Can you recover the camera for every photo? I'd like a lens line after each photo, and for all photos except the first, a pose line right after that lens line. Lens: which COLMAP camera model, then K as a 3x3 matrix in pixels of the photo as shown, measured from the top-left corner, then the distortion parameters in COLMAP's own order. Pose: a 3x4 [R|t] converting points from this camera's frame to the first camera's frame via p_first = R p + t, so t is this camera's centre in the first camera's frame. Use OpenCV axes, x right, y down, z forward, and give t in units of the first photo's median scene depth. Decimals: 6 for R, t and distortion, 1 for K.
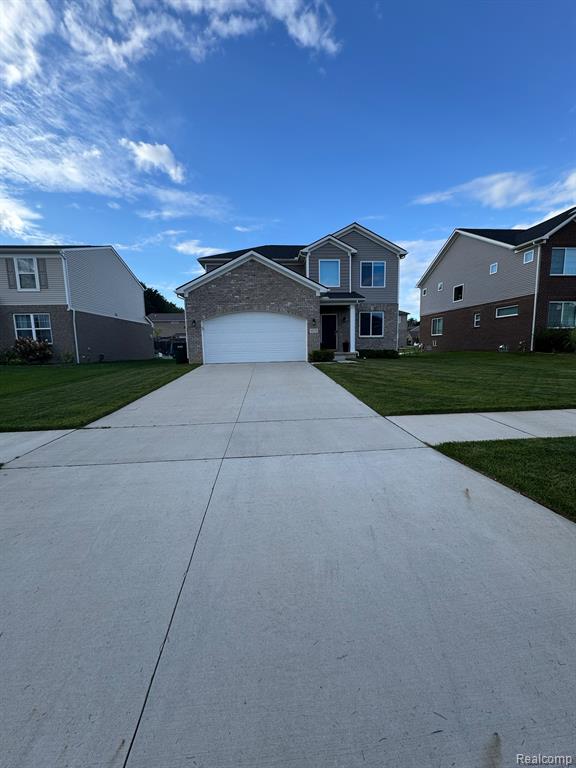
lens RADIAL K [[304.7, 0, 282.7], [0, 304.7, 382.3], [0, 0, 1]] dist [-0.020014, 0.003386]
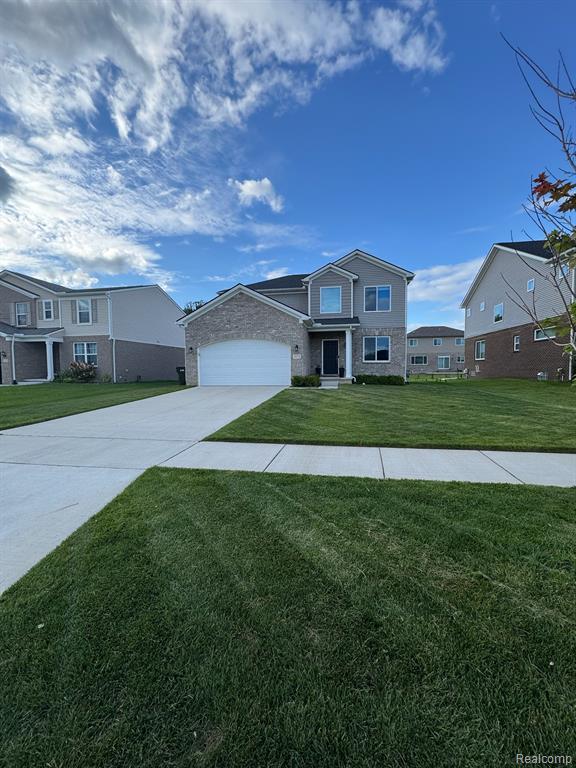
lens RADIAL K [[304.7, 0, 305.1], [0, 304.7, 388.8], [0, 0, 1]] dist [-0.020014, 0.003386]
pose [[0.969756, 0.027938, -0.242471, 0.227636], [-0.039075, 0.998385, -0.041244, -0.011258], [0.240928, 0.049471, 0.969281, 0.004827]]
